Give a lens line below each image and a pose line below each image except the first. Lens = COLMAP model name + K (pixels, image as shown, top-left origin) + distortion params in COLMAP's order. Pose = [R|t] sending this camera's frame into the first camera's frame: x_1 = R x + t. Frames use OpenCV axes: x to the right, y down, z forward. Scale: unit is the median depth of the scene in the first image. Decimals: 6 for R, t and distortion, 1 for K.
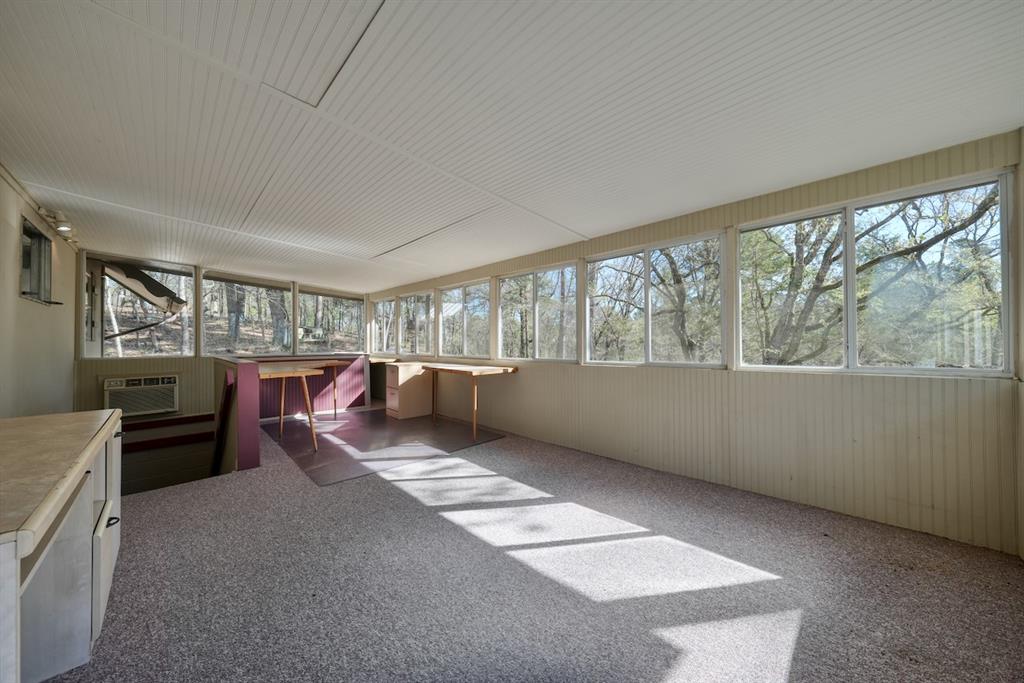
lens RADIAL K [[346.7, 0, 512.8], [0, 346.7, 342.4], [0, 0, 1]] dist [-0.005816, 0.000019]
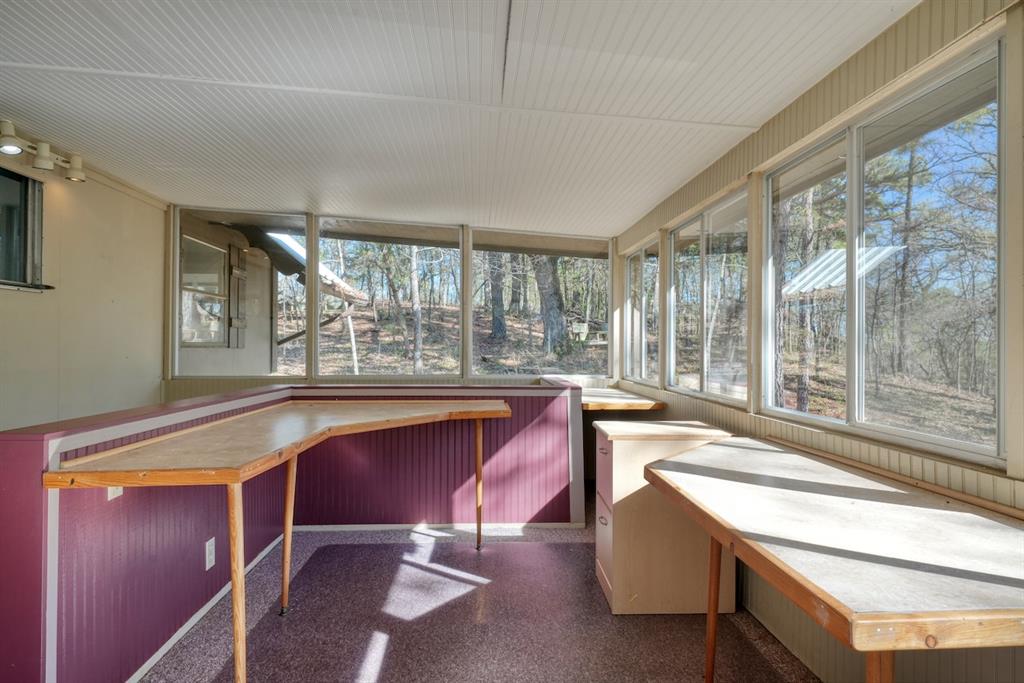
lens RADIAL K [[583.9, 0, 514.1], [0, 583.9, 350.7], [0, 0, 1]] dist [0.002020, 0.000238]
pose [[0.743098, 0.009908, -0.669110, -0.076301], [-0.003574, 0.999935, 0.010838, -0.020794], [0.669173, -0.005662, 0.743085, 0.801459]]
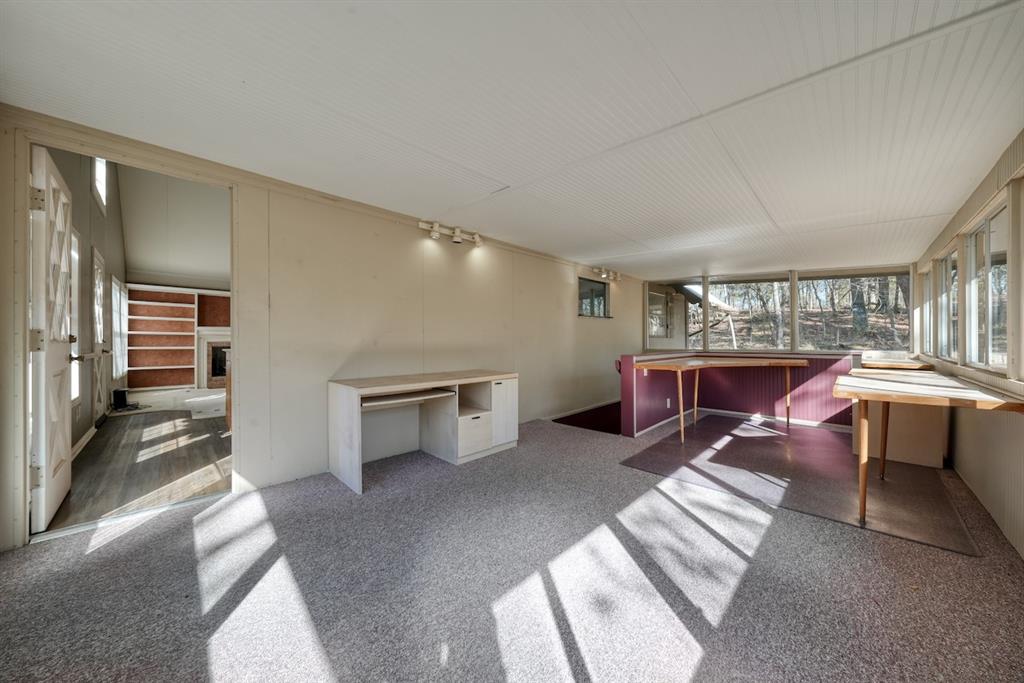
lens RADIAL K [[346.7, 0, 512.8], [0, 346.7, 342.4], [0, 0, 1]] dist [-0.005816, 0.000019]
pose [[-0.012727, 0.006827, -0.999896, 0.481565], [0.009427, 0.999933, 0.006707, -0.002253], [0.999875, -0.009341, -0.012790, 0.516578]]
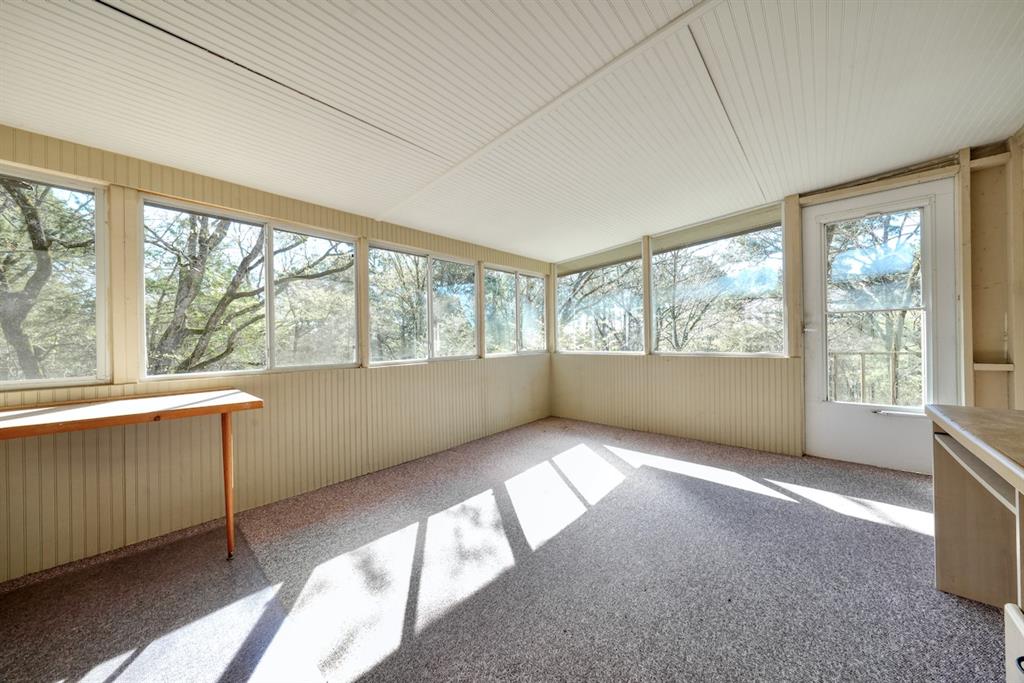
lens RADIAL K [[349.0, 0, 522.4], [0, 349.0, 340.0], [0, 0, 1]] dist [0.062126, 0.000008]
pose [[-0.056720, 0.007035, 0.998365, -0.687990], [0.017113, 0.999835, -0.006074, 0.010630], [-0.998243, 0.016740, -0.056831, 0.710903]]
